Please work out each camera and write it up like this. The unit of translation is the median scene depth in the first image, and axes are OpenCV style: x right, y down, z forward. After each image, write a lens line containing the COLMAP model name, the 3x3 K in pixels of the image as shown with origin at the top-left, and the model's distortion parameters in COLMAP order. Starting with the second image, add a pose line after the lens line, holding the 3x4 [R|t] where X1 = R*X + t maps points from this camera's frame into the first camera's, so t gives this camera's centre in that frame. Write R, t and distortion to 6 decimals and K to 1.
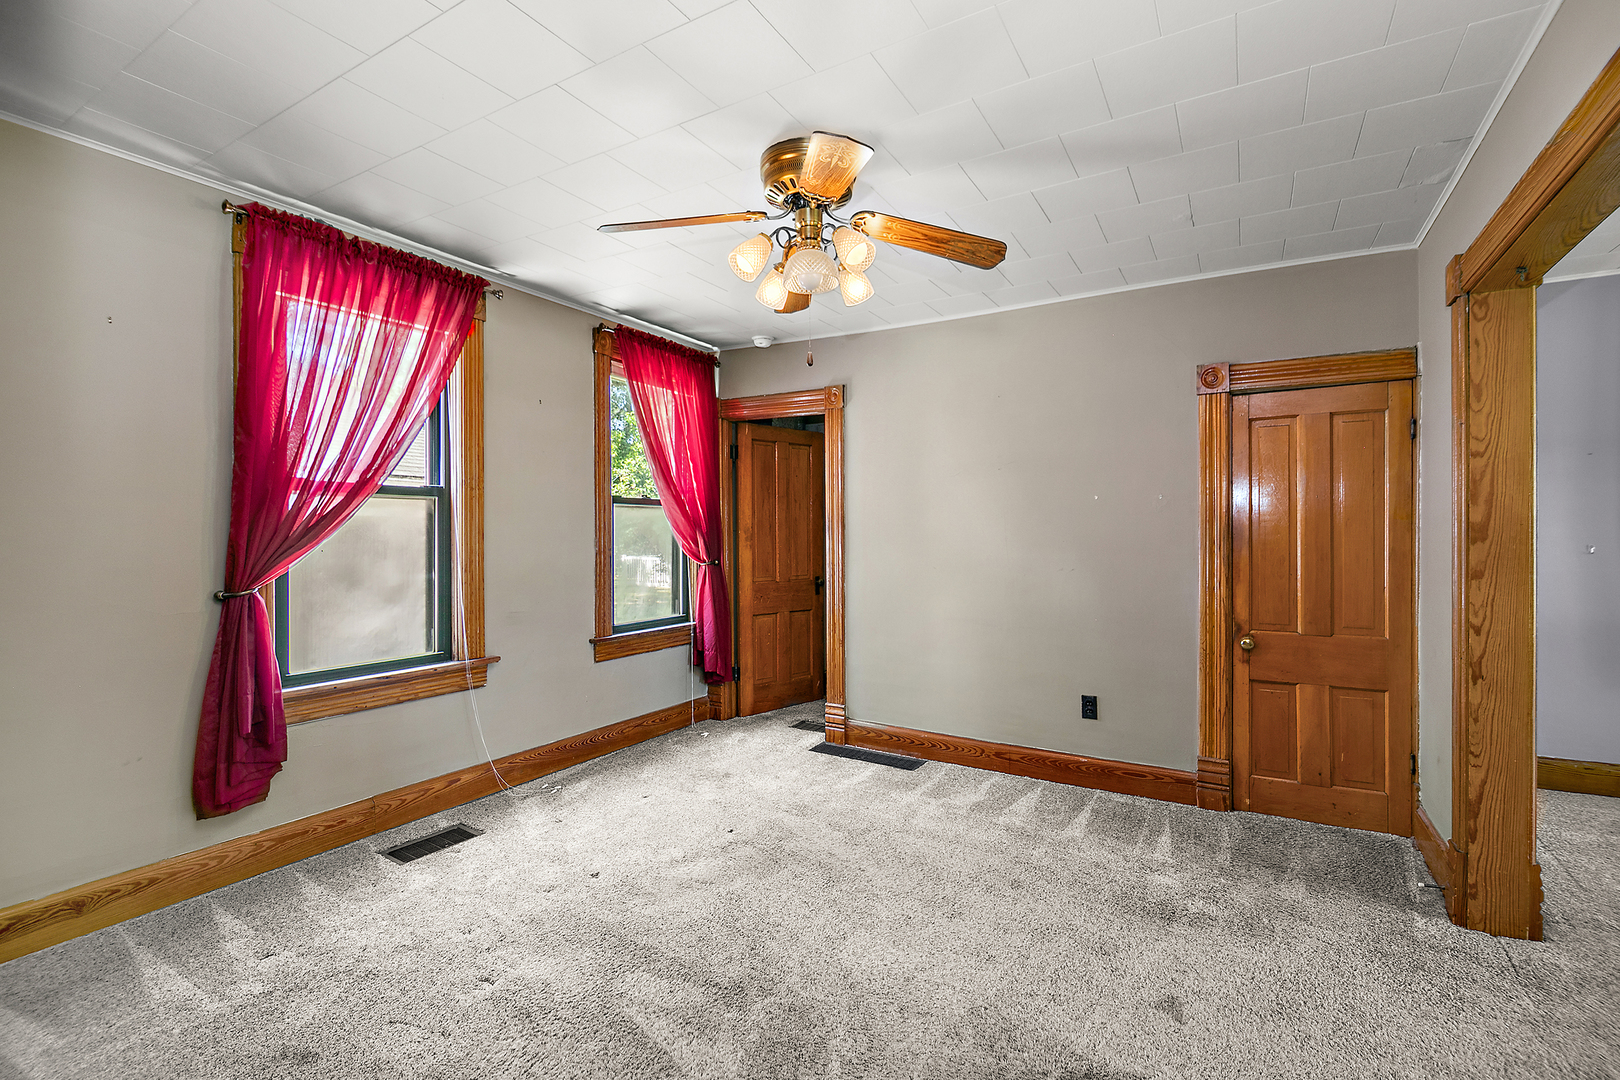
lens RADIAL K [[752.9, 0, 843.1], [0, 752.9, 536.8], [0, 0, 1]] dist [-0.000554, -0.000366]
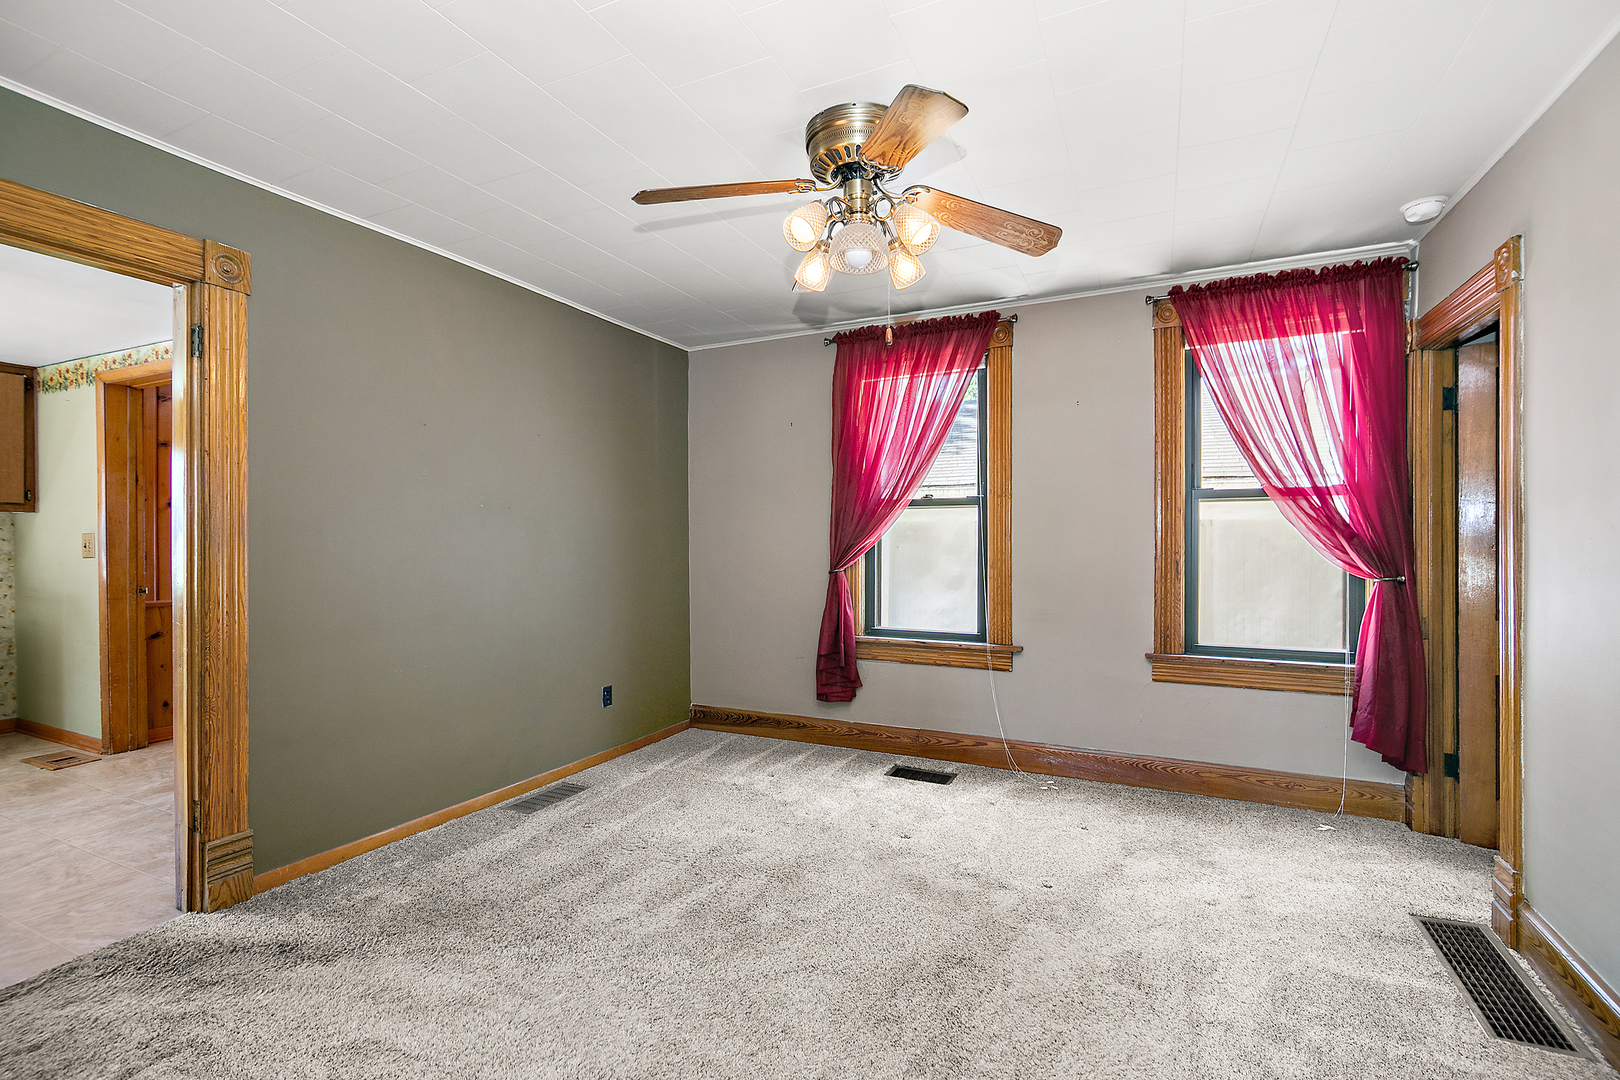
lens RADIAL K [[771.4, 0, 806.2], [0, 771.4, 544.7], [0, 0, 1]] dist [0.021689, -0.000342]
pose [[0.029371, 0.007133, -0.999543, 0.719487], [-0.005276, 0.999962, 0.006981, 0.004048], [0.999555, 0.005069, 0.029407, 0.714775]]
